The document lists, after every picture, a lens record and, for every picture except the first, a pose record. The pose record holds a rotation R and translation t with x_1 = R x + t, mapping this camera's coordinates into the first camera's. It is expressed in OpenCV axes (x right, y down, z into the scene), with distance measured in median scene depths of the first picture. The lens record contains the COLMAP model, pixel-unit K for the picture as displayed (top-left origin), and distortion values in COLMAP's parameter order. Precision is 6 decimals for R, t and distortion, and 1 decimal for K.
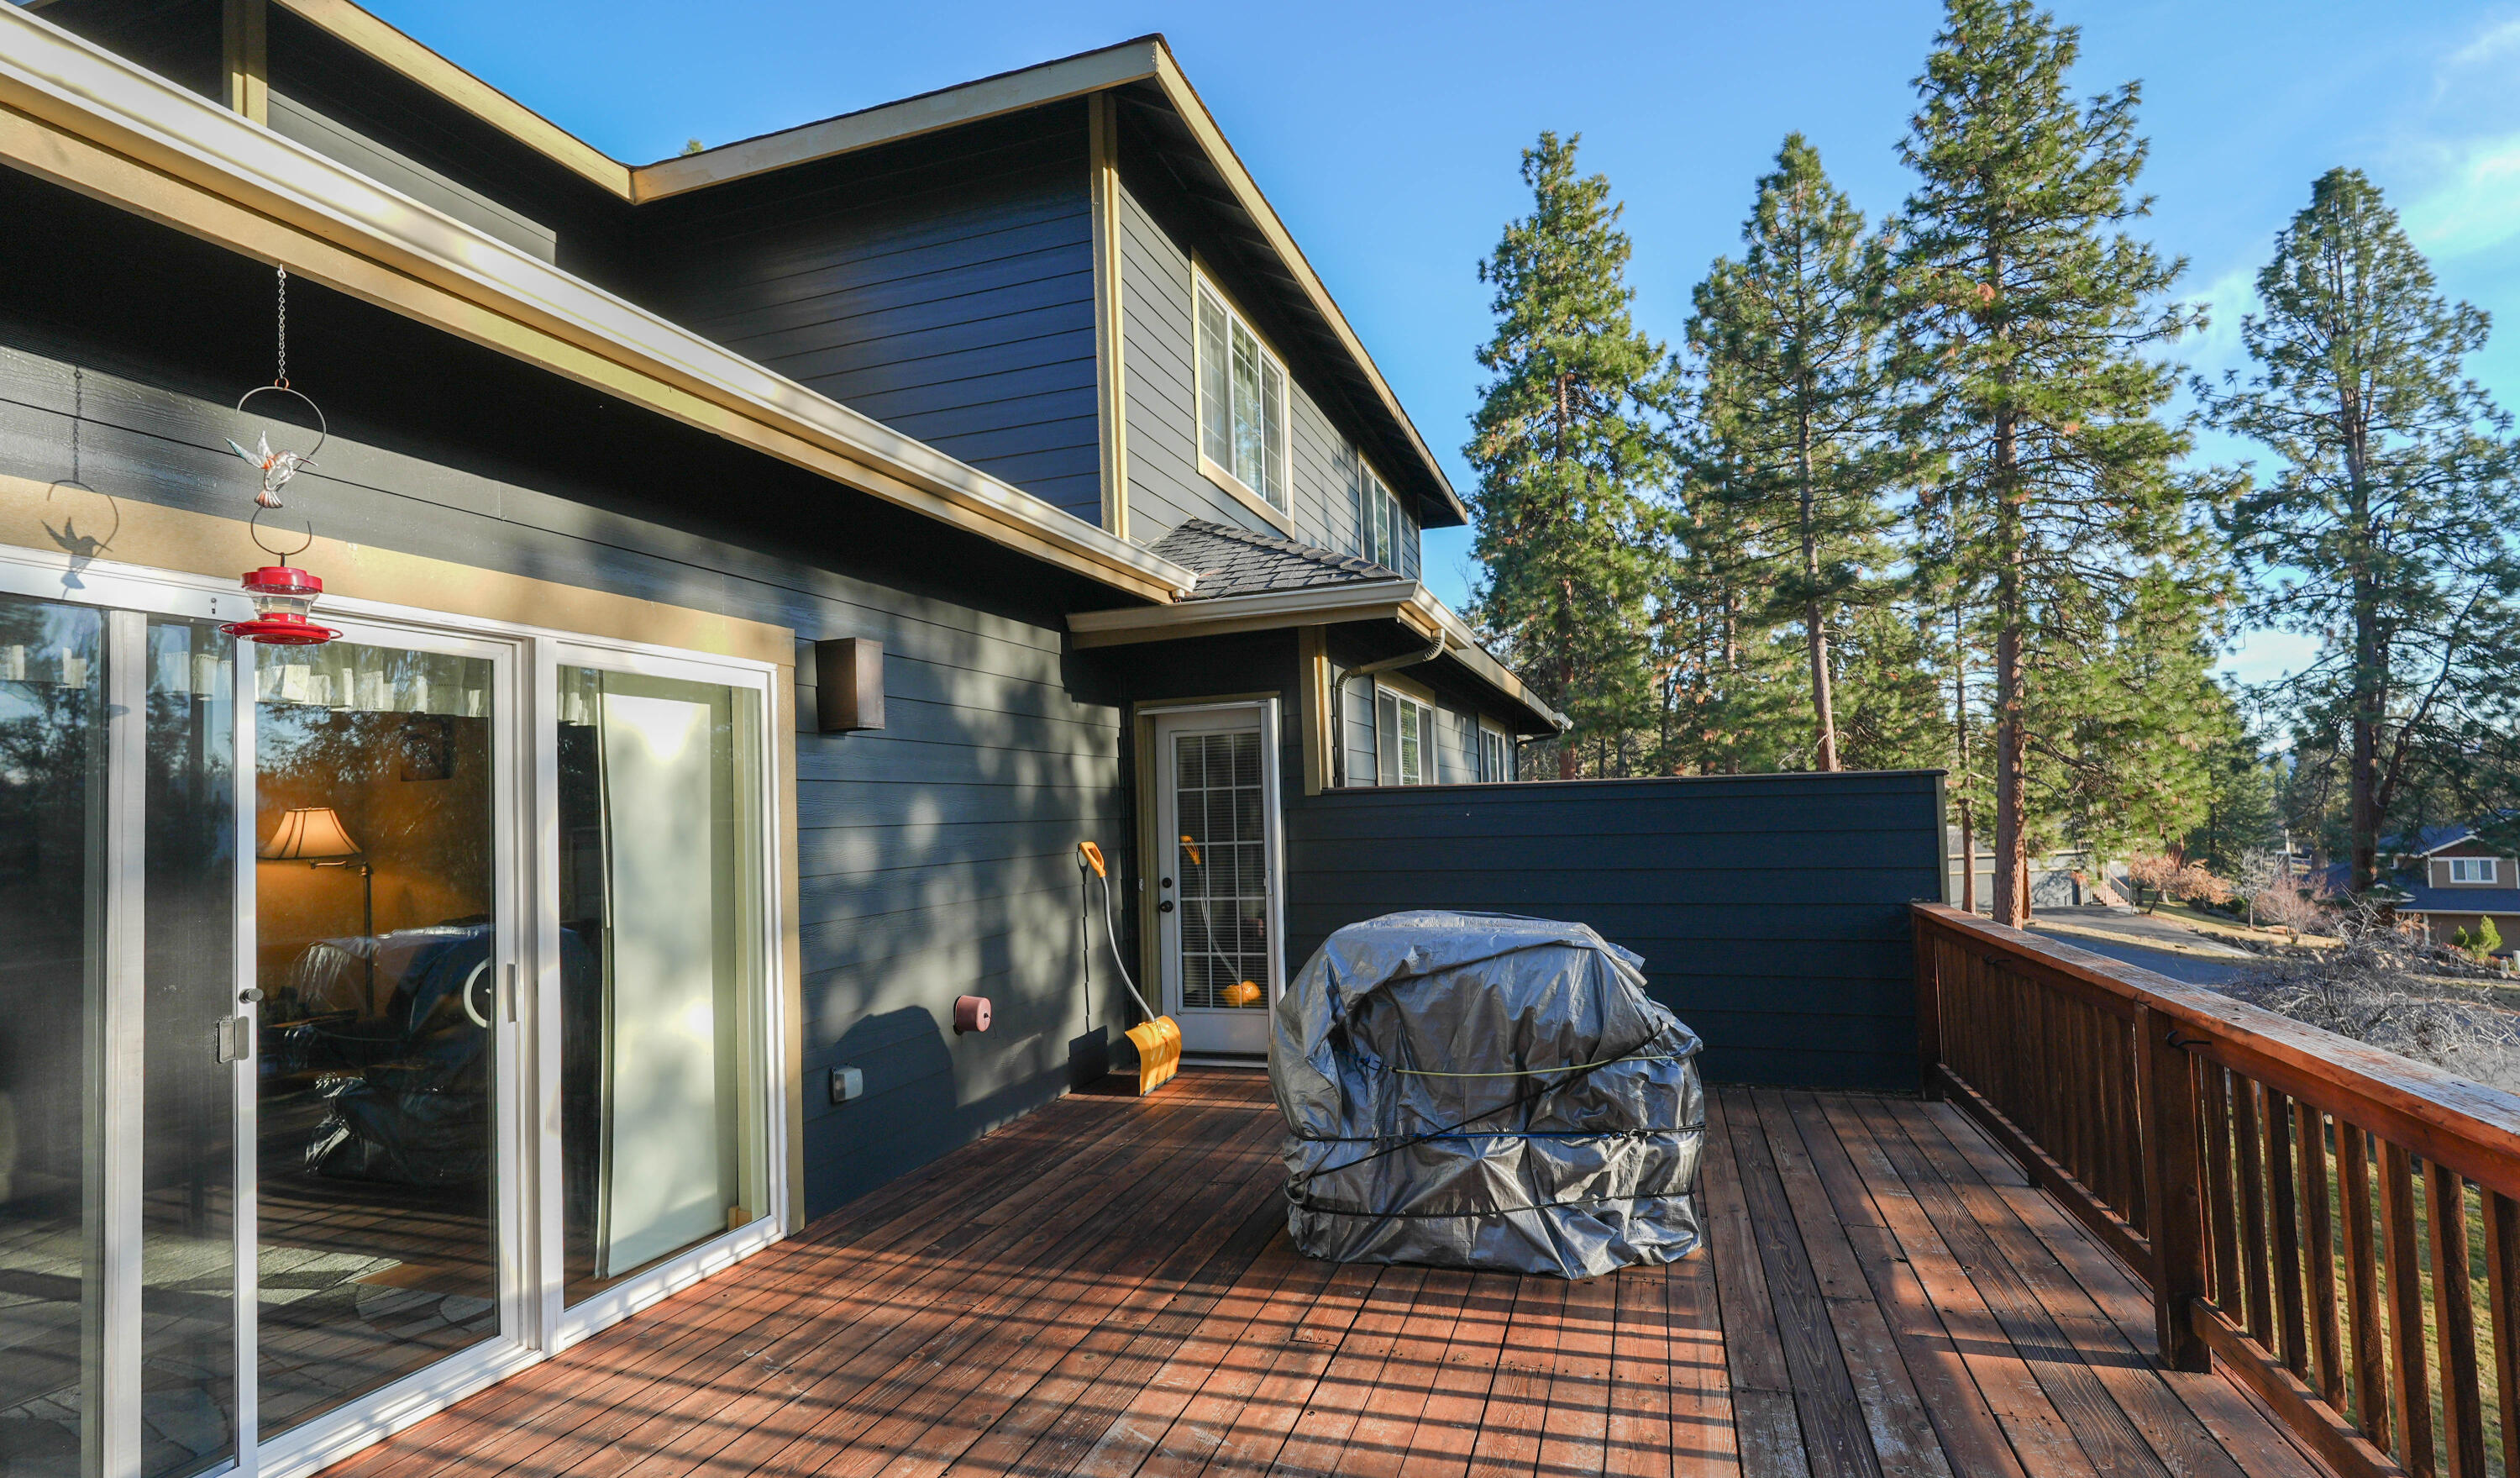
lens RADIAL K [[1166.7, 0, 1273.0], [0, 1166.7, 766.3], [0, 0, 1]] dist [-0.004067, -0.001199]
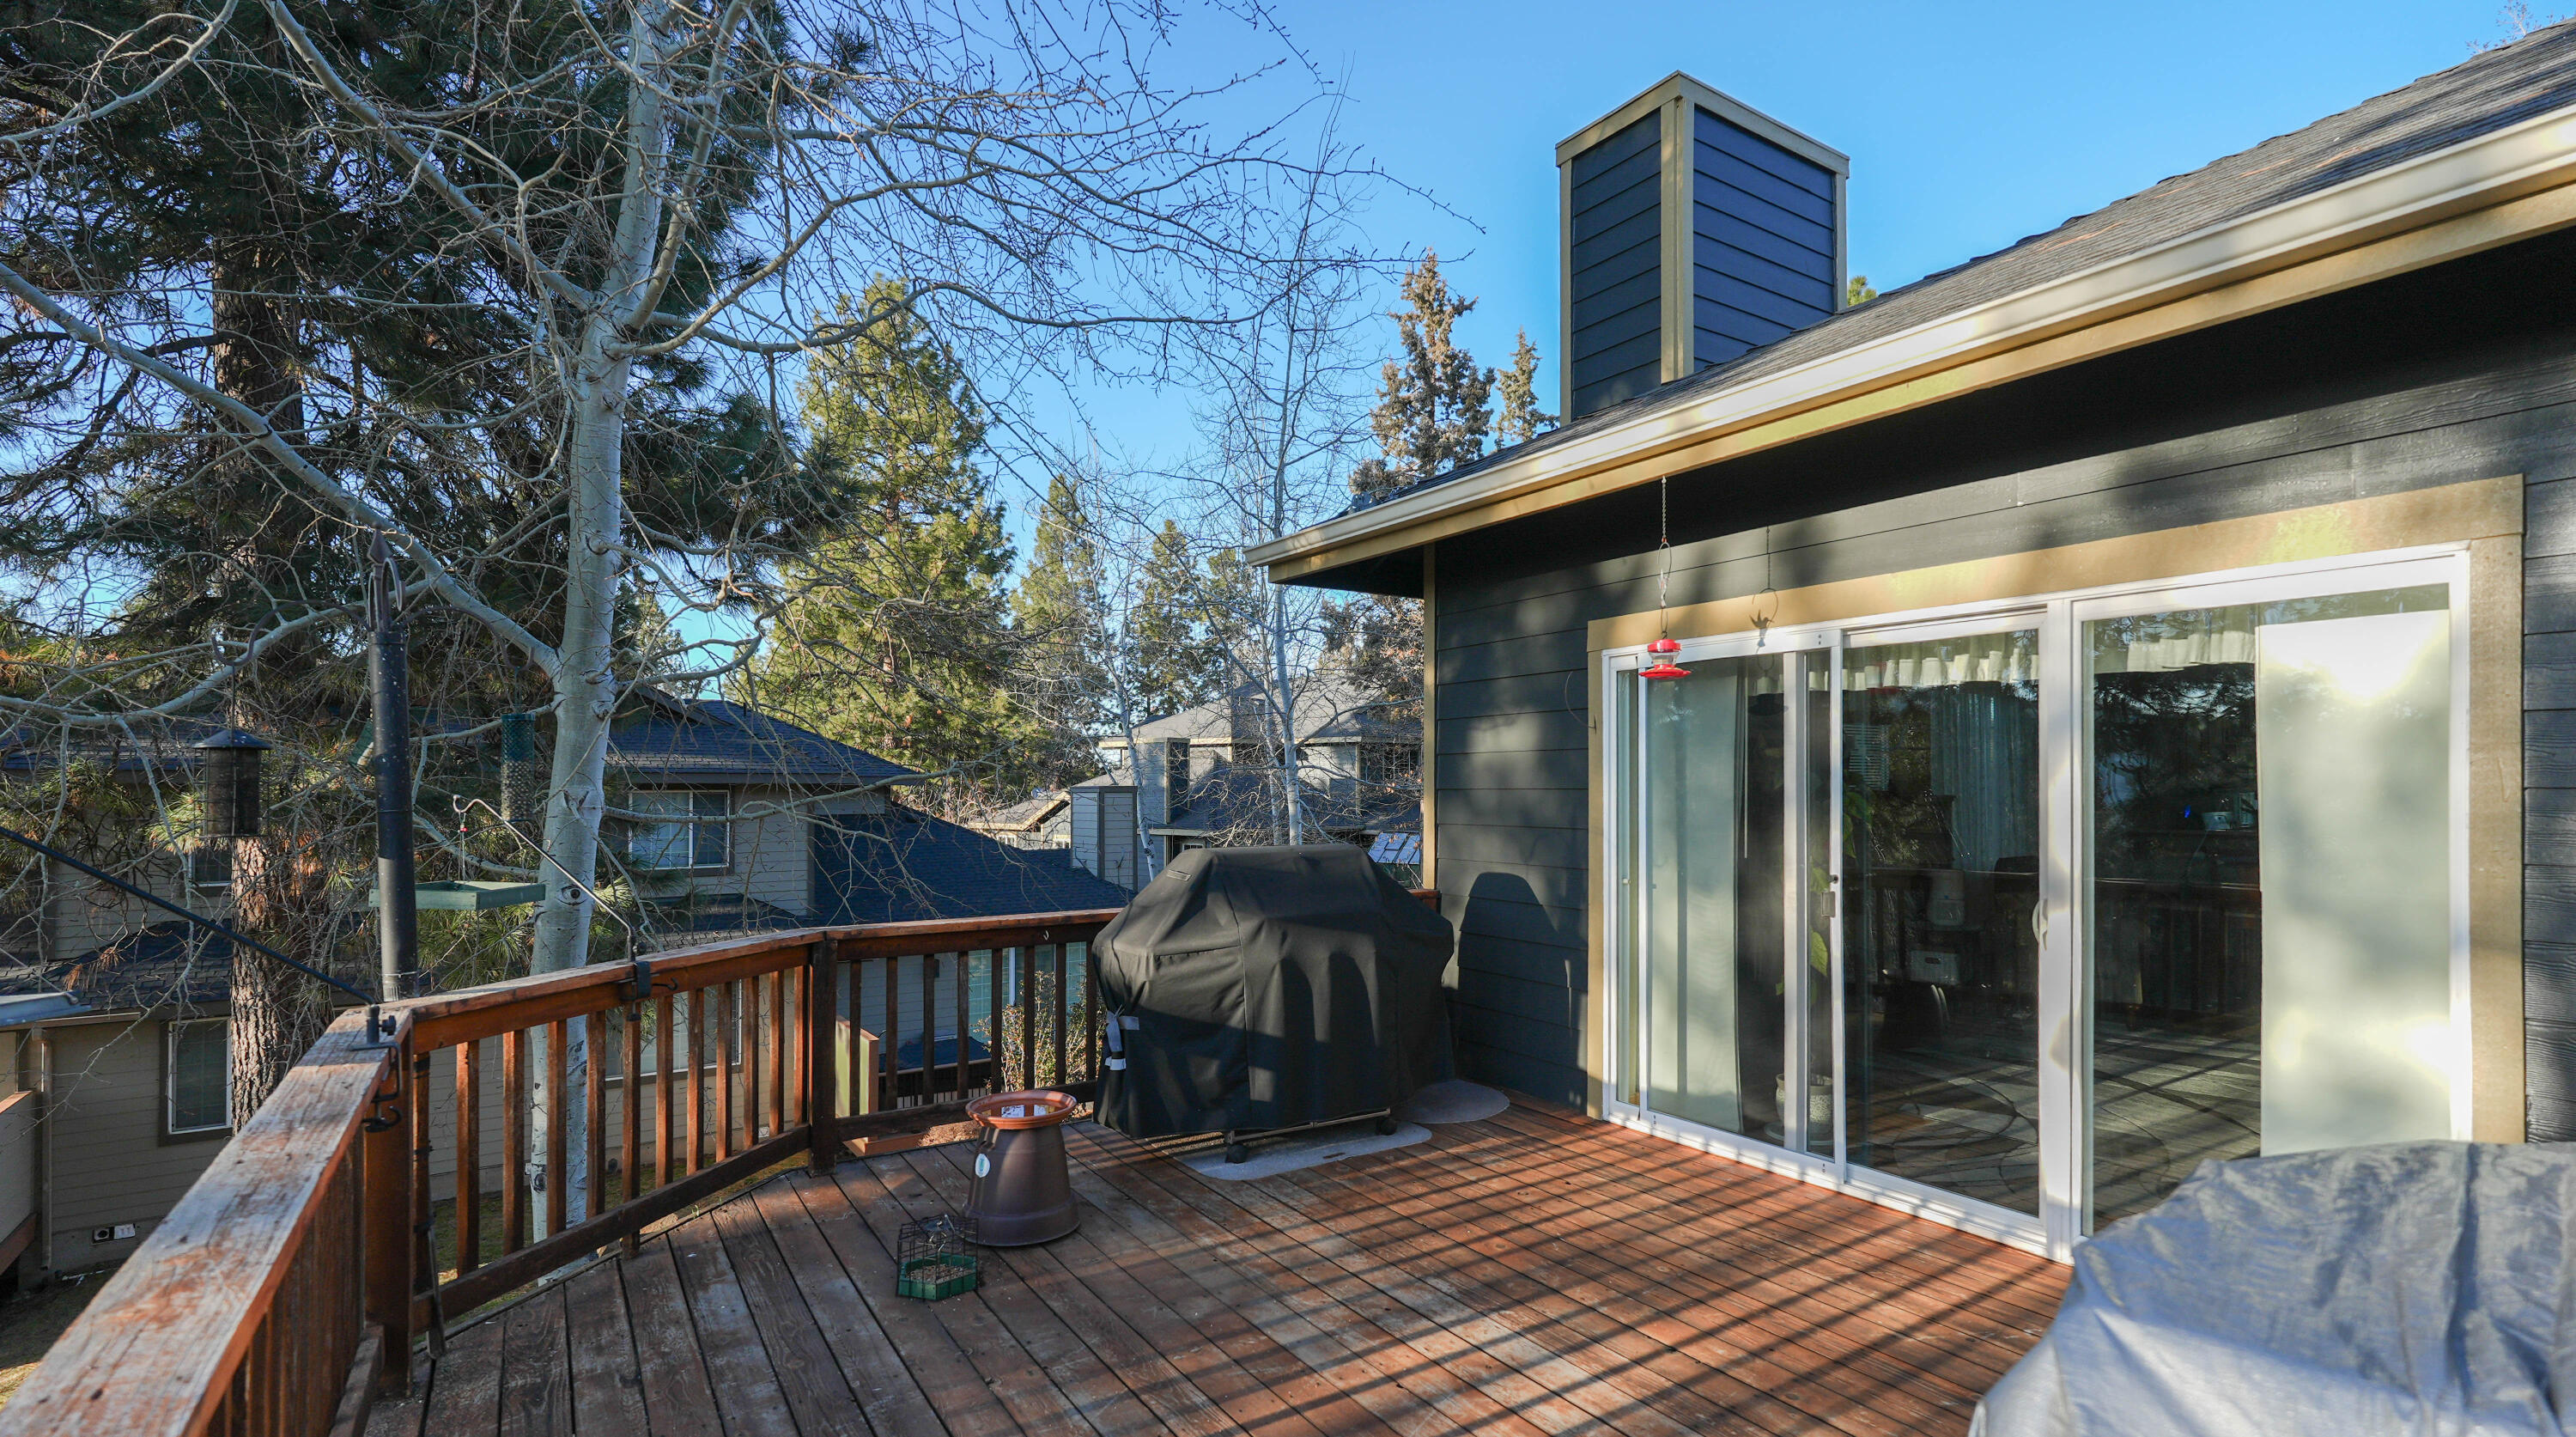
lens RADIAL K [[1201.5, 0, 1319.3], [0, 1201.5, 795.0], [0, 0, 1]] dist [-0.003049, 0.000404]
pose [[-0.629715, 0.038587, -0.775867, 0.679832], [0.048327, 0.998777, 0.010450, 0.023554], [0.775322, -0.030915, -0.630809, 1.196877]]
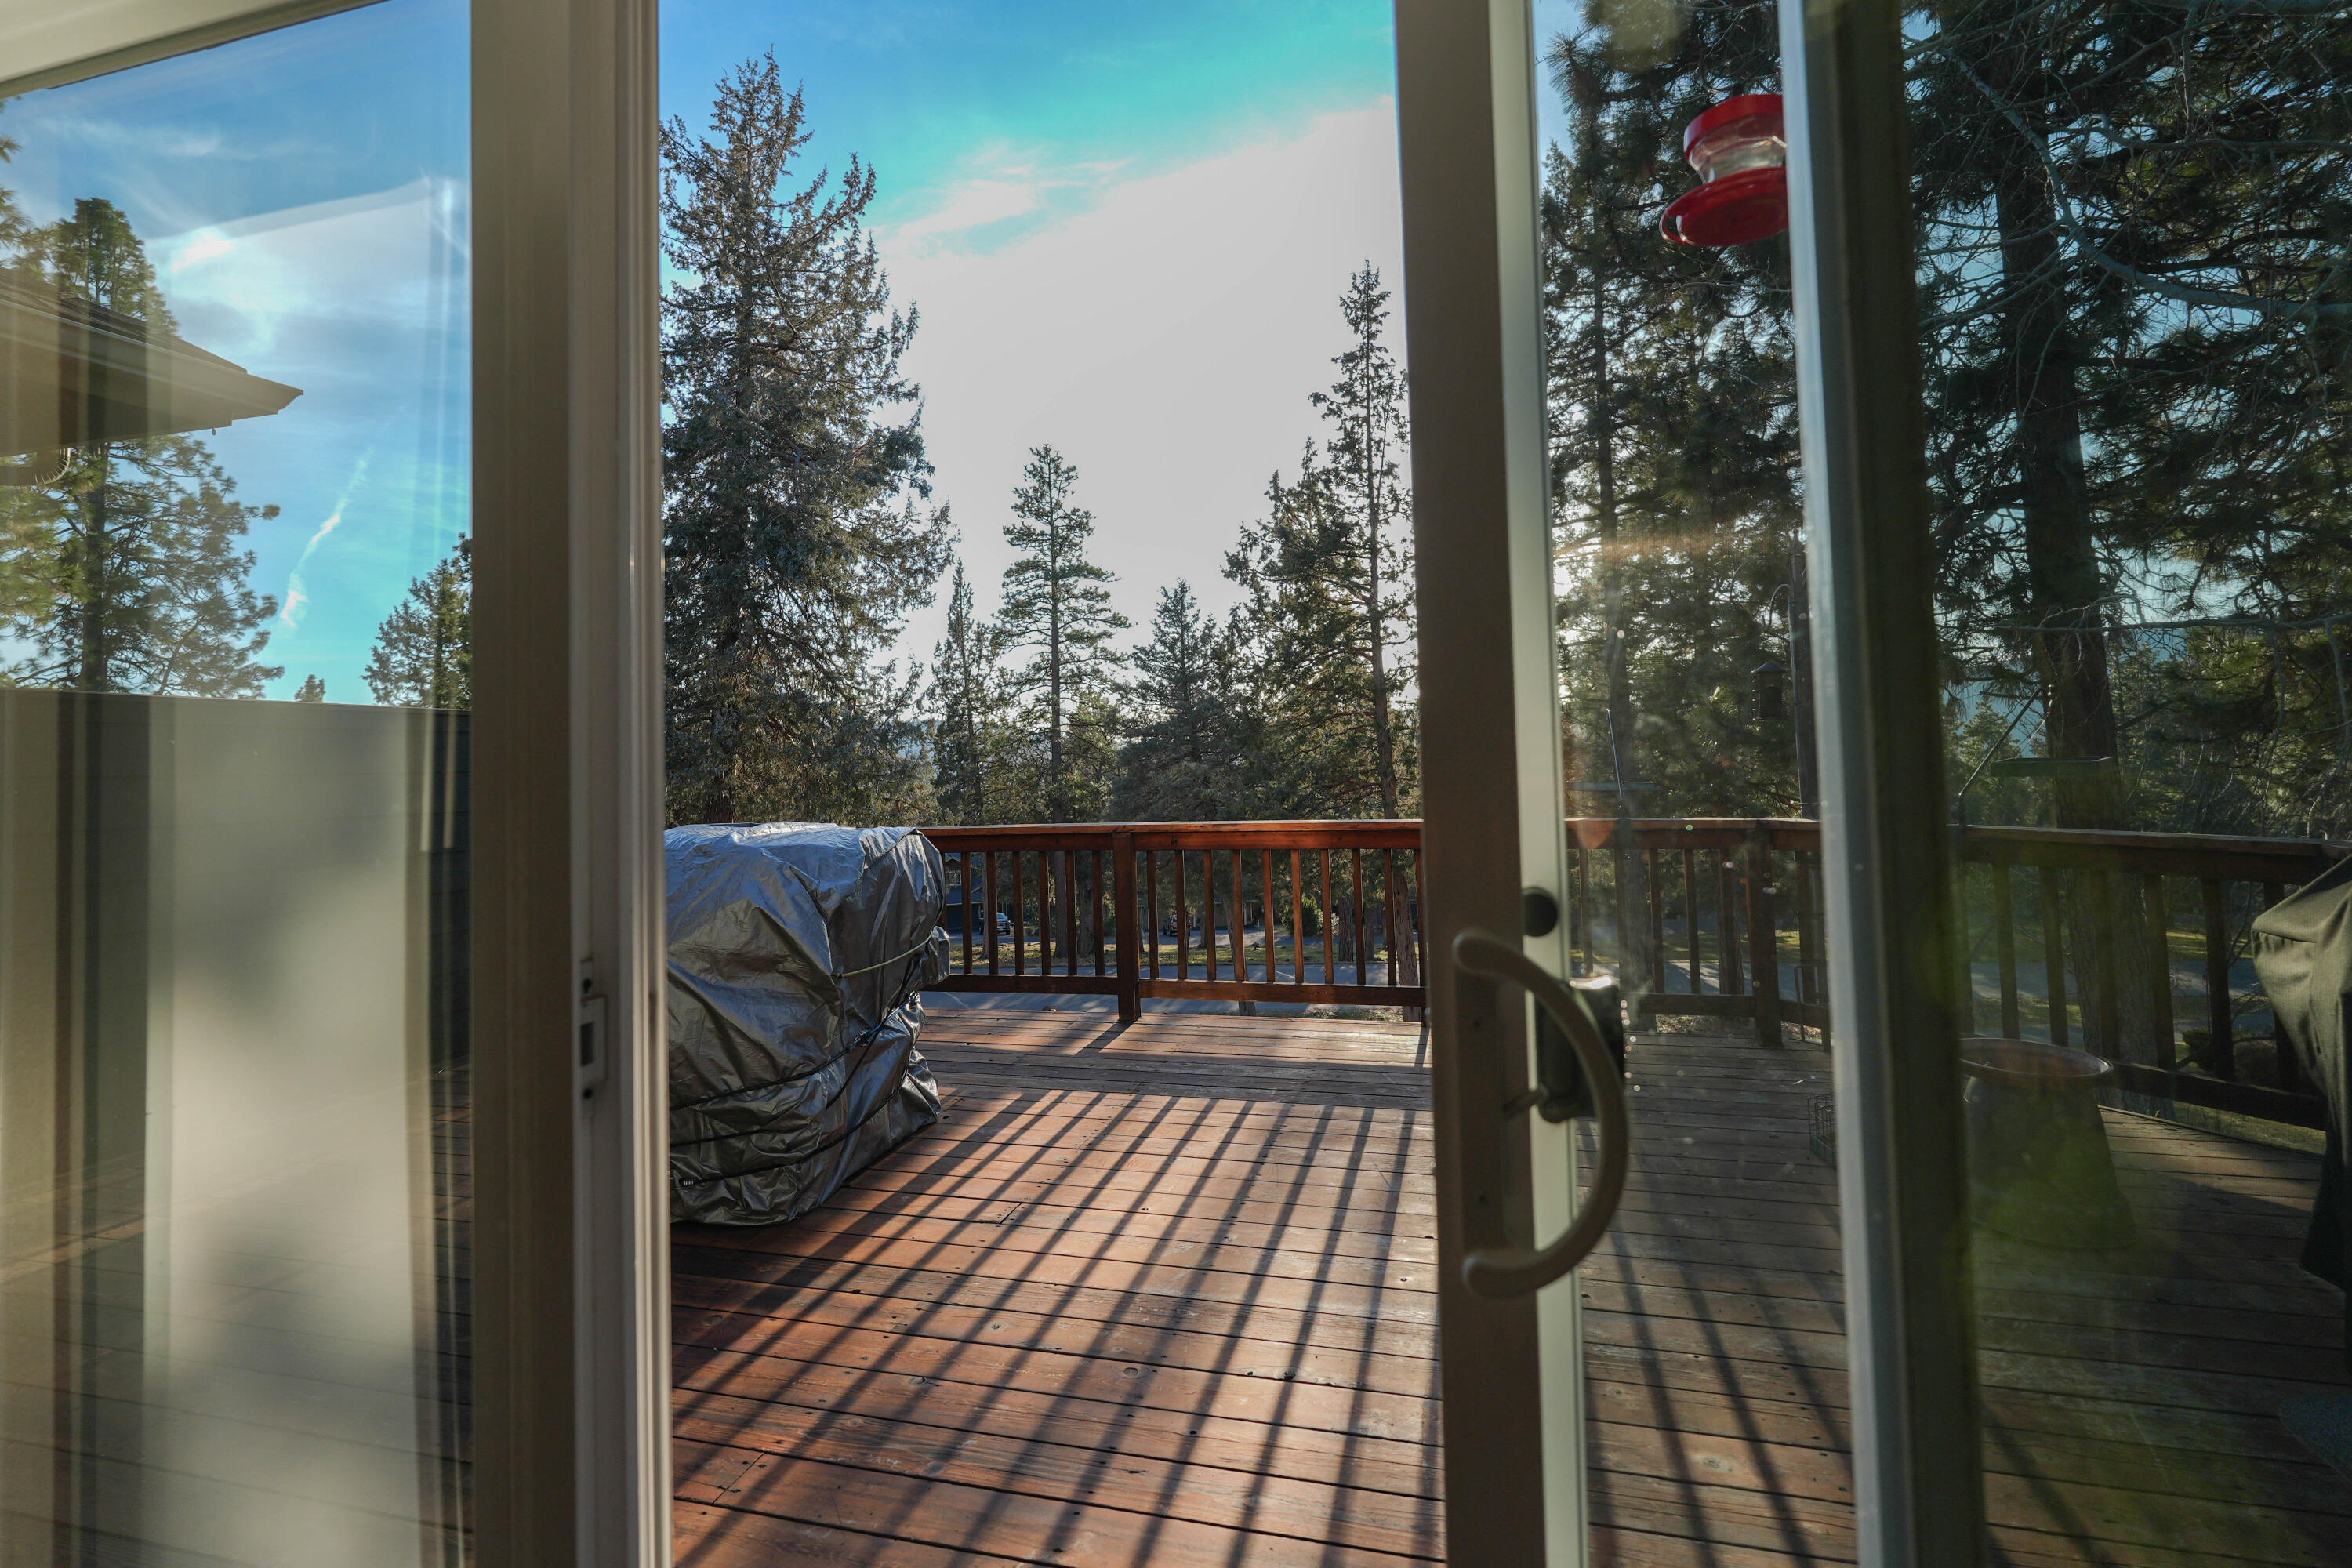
lens RADIAL K [[1077.3, 0, 1199.2], [0, 1077.3, 705.1], [0, 0, 1]] dist [0.004364, 0.000885]
pose [[-0.040744, 0.081493, 0.995841, -0.946829], [-0.008220, 0.996607, -0.081892, 0.128971], [-0.999136, -0.011522, -0.039935, 0.878797]]
